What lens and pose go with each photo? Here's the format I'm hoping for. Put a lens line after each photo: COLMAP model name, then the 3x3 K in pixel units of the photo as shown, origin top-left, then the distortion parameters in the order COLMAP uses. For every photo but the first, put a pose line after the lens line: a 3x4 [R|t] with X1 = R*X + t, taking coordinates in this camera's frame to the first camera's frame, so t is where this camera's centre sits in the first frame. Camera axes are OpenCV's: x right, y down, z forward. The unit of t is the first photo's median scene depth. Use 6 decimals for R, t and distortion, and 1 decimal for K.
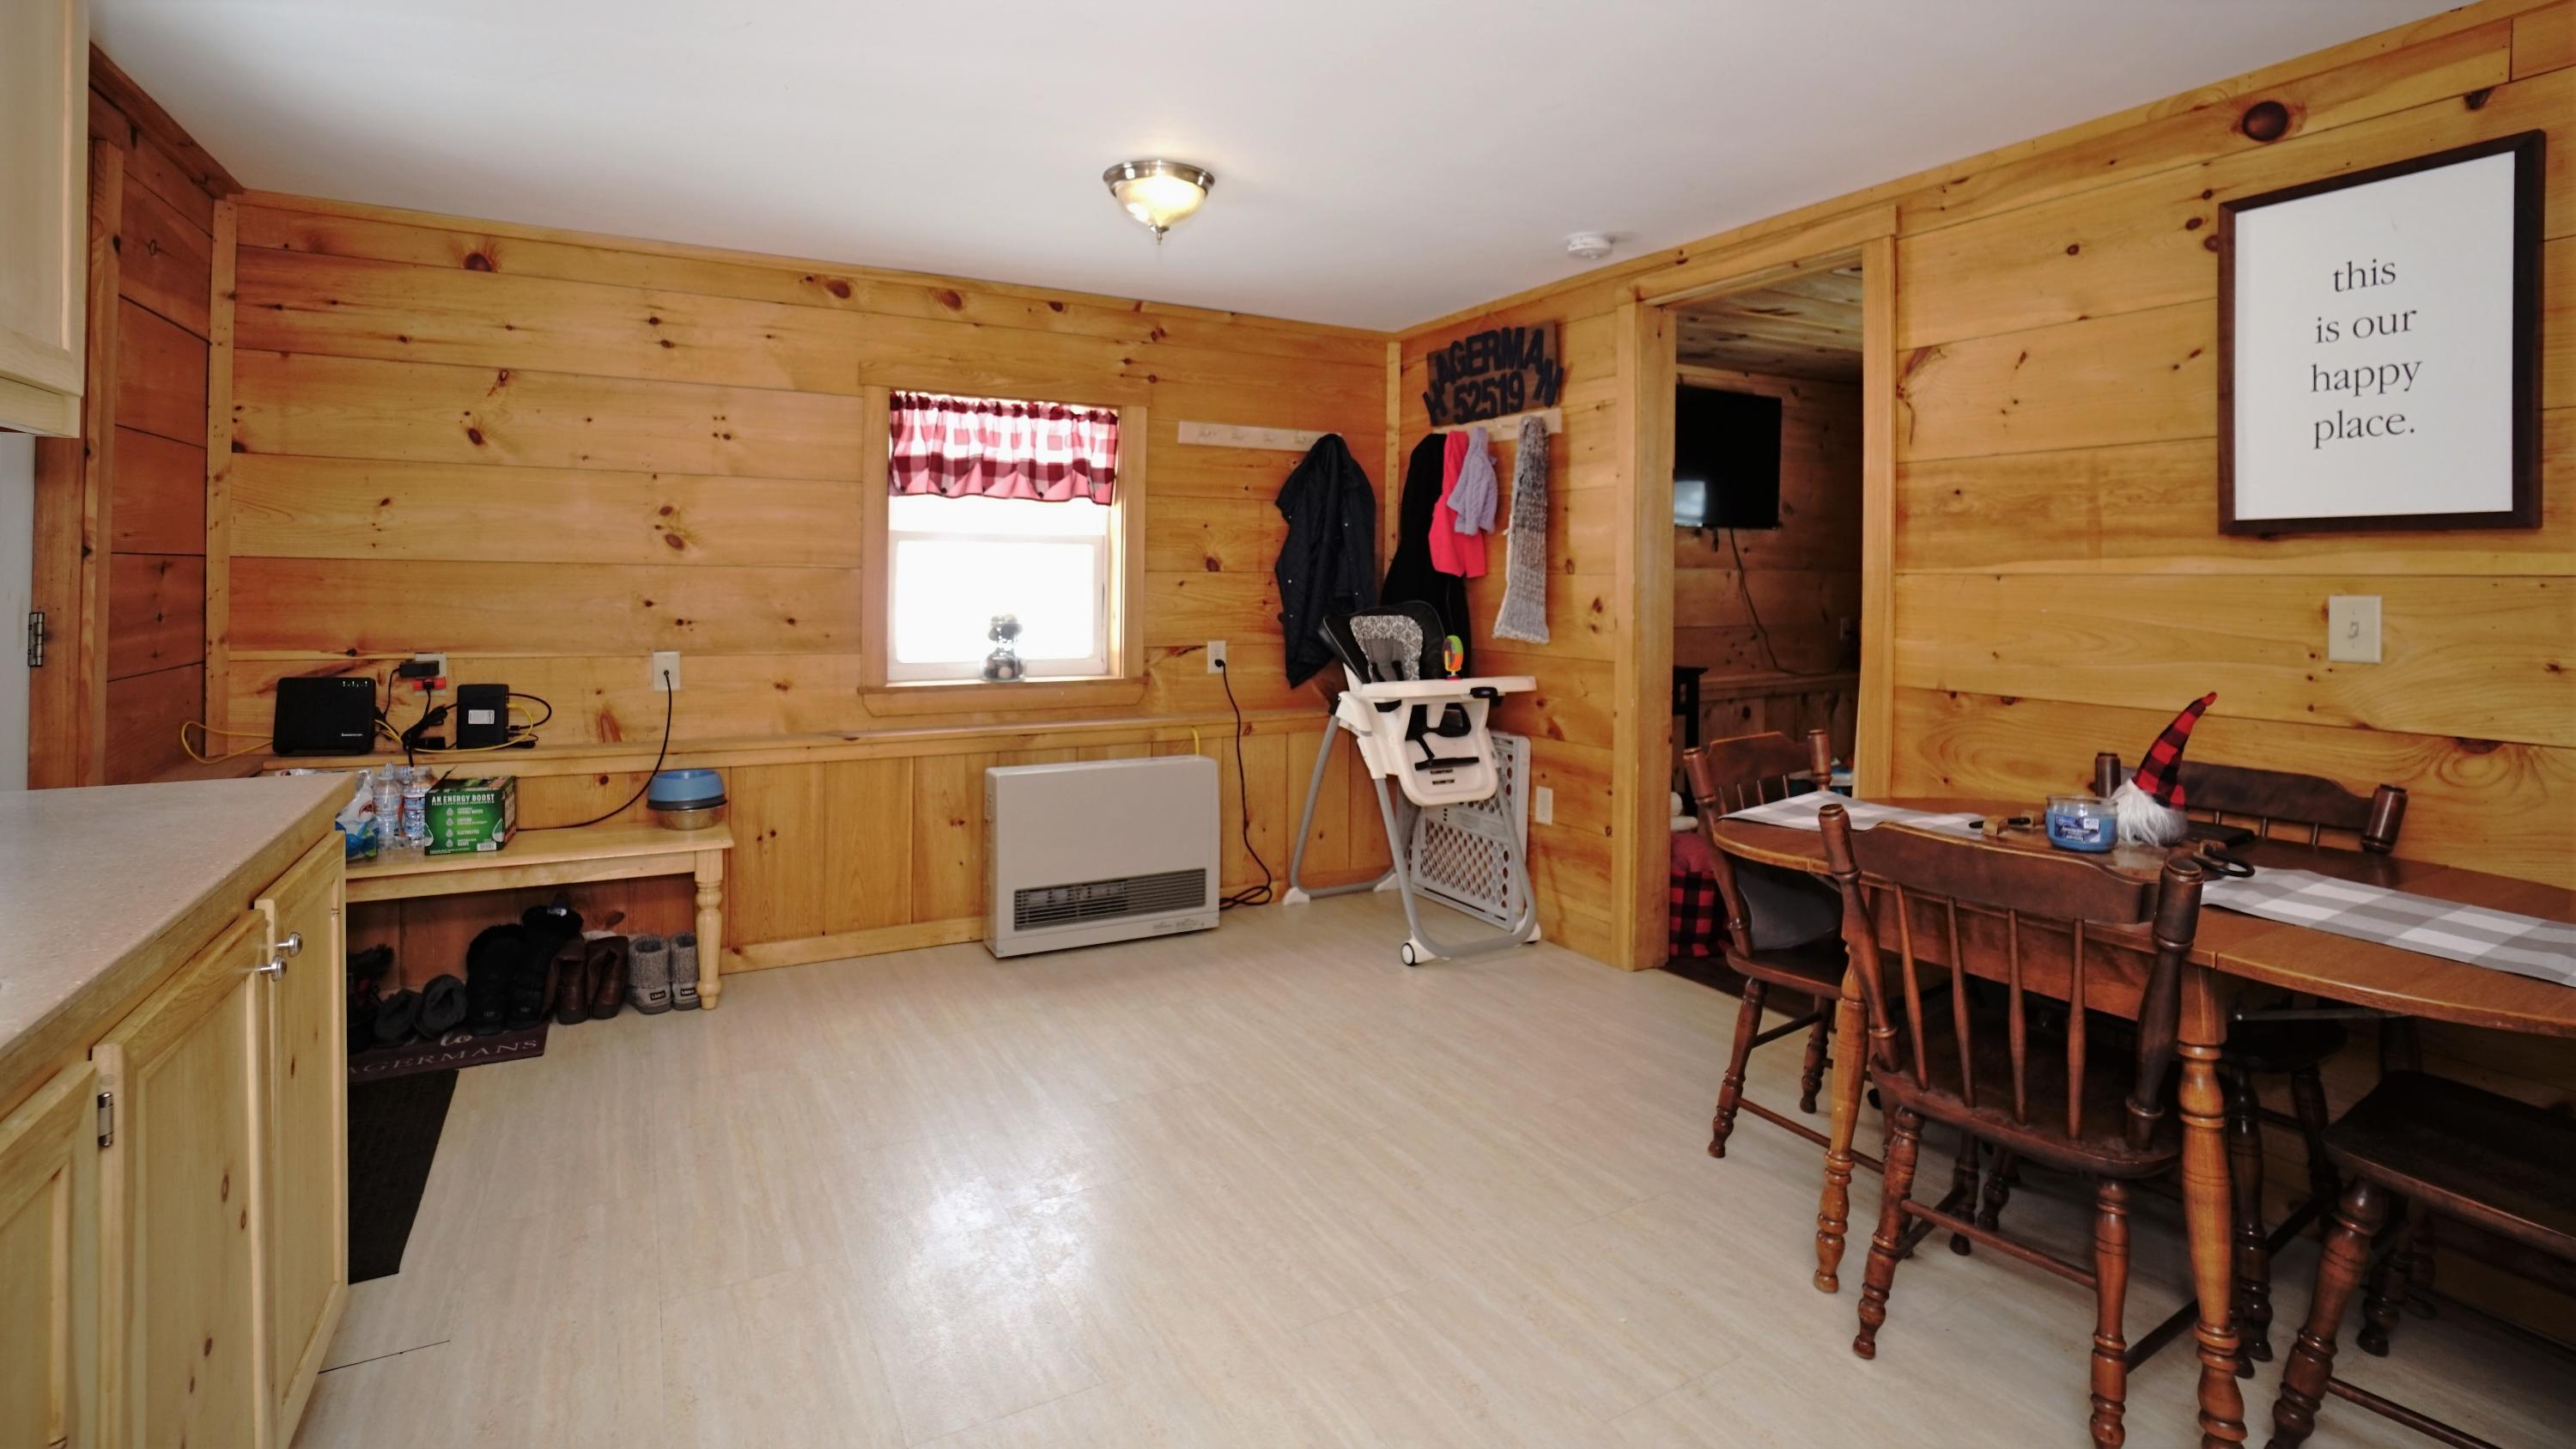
lens RADIAL K [[1161.4, 0, 1302.5], [0, 1161.4, 581.1], [0, 0, 1]] dist [-0.056017, 0.017365]
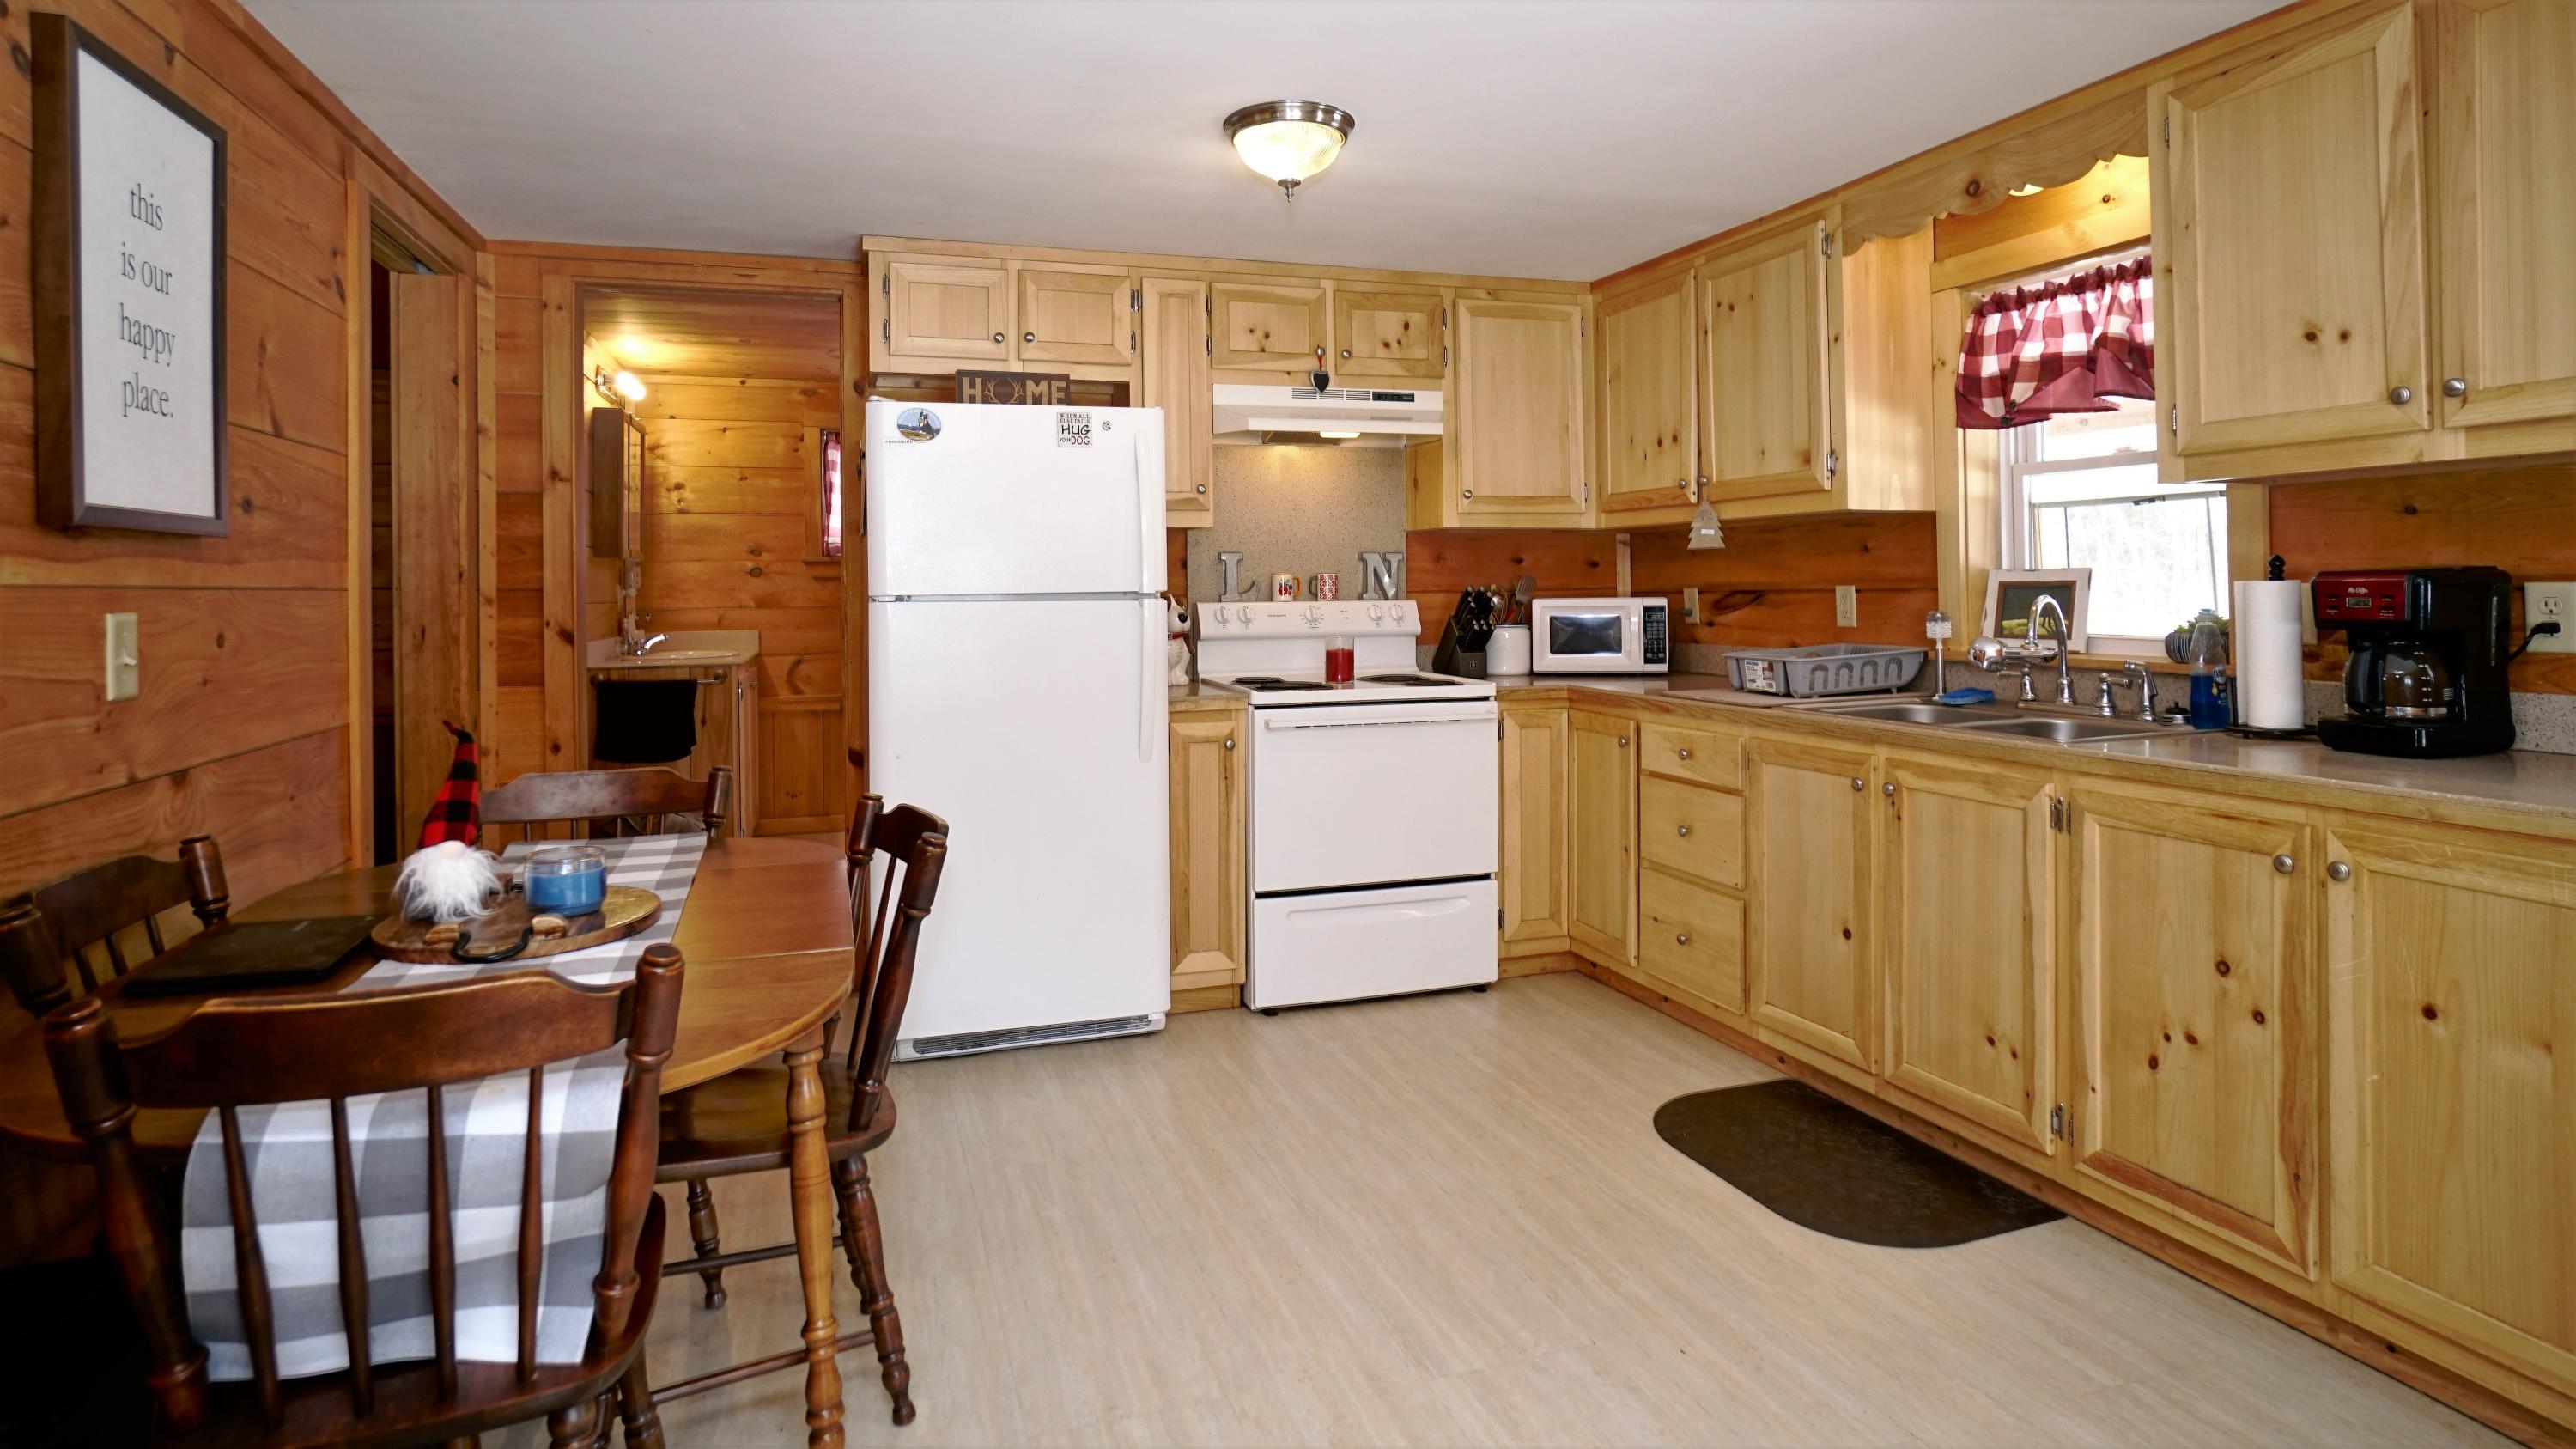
lens RADIAL K [[1341.7, 0, 1264.6], [0, 1341.7, 581.0], [0, 0, 1]] dist [-0.032281, 0.016658]
pose [[-0.977127, 0.004065, 0.212619, -0.007470], [0.004765, 0.999985, 0.002779, -0.004987], [-0.212604, 0.003728, -0.977131, 1.084246]]
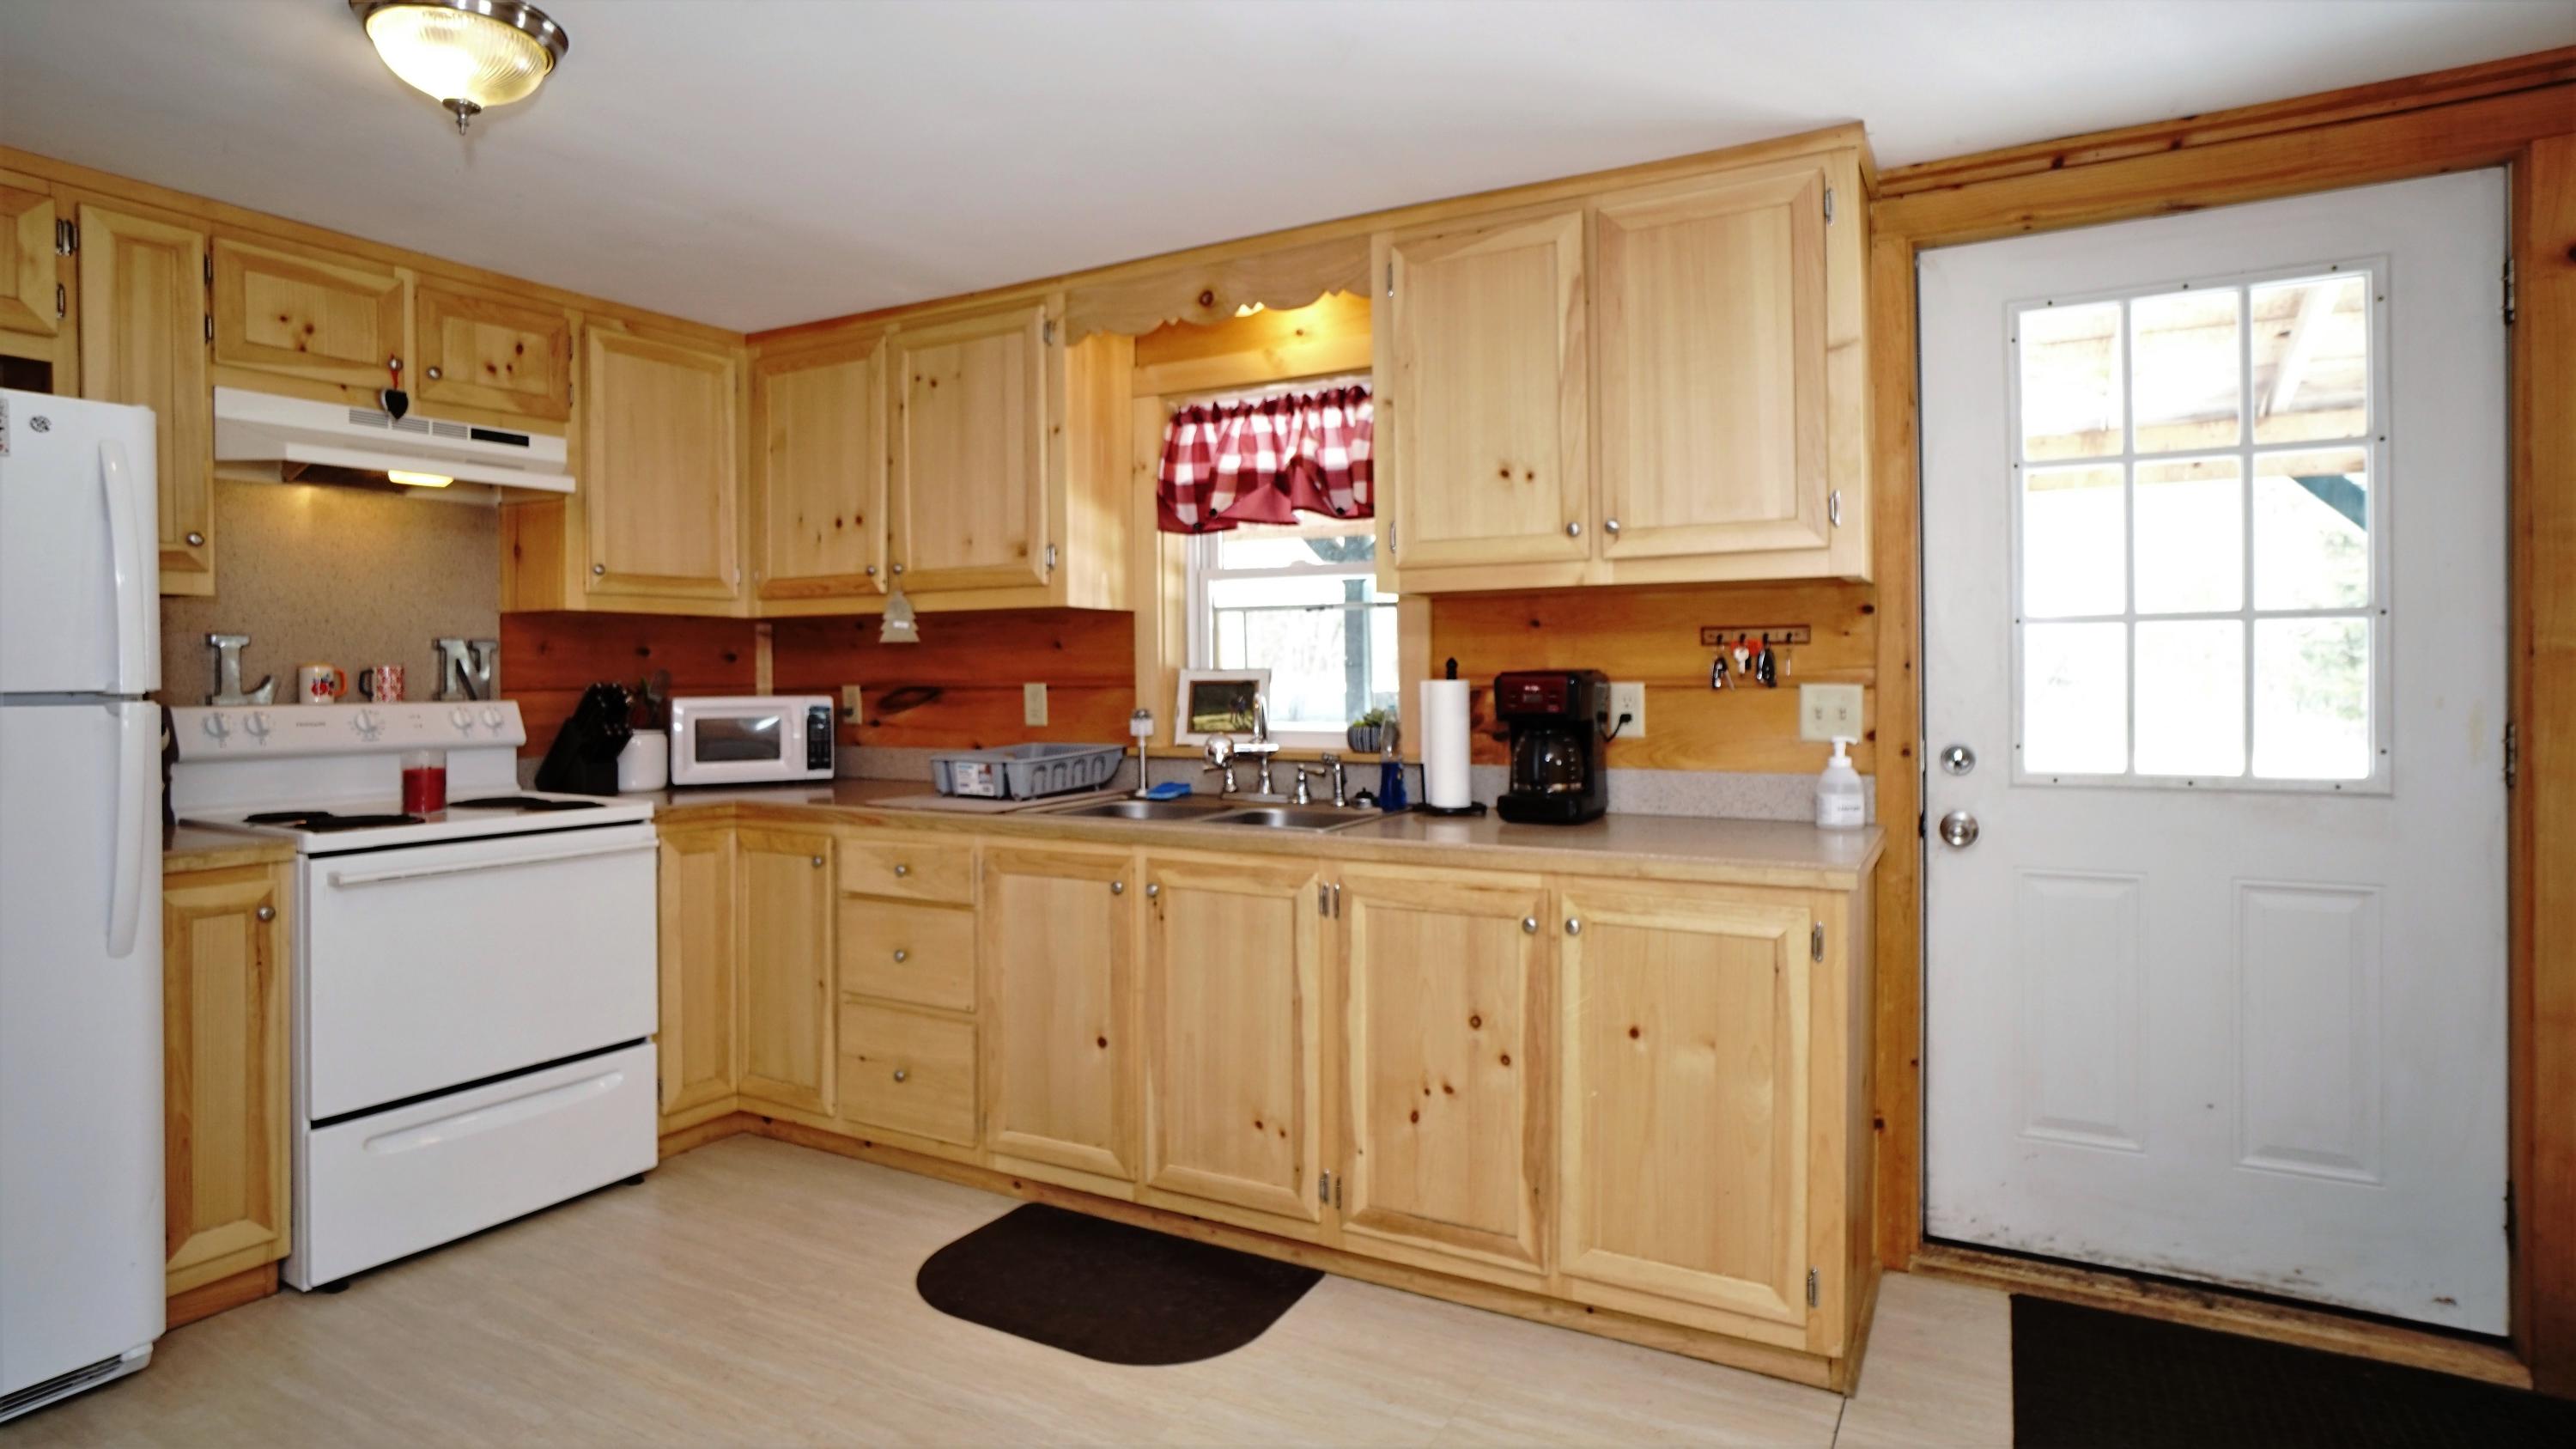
lens RADIAL K [[1341.7, 0, 1270.5], [0, 1341.7, 682.3], [0, 0, 1]] dist [-0.032281, 0.016658]
pose [[-0.866617, 0.000994, -0.498972, 0.142559], [-0.002859, 0.999972, 0.006958, -0.004939], [0.498965, 0.007457, -0.866590, 0.936416]]
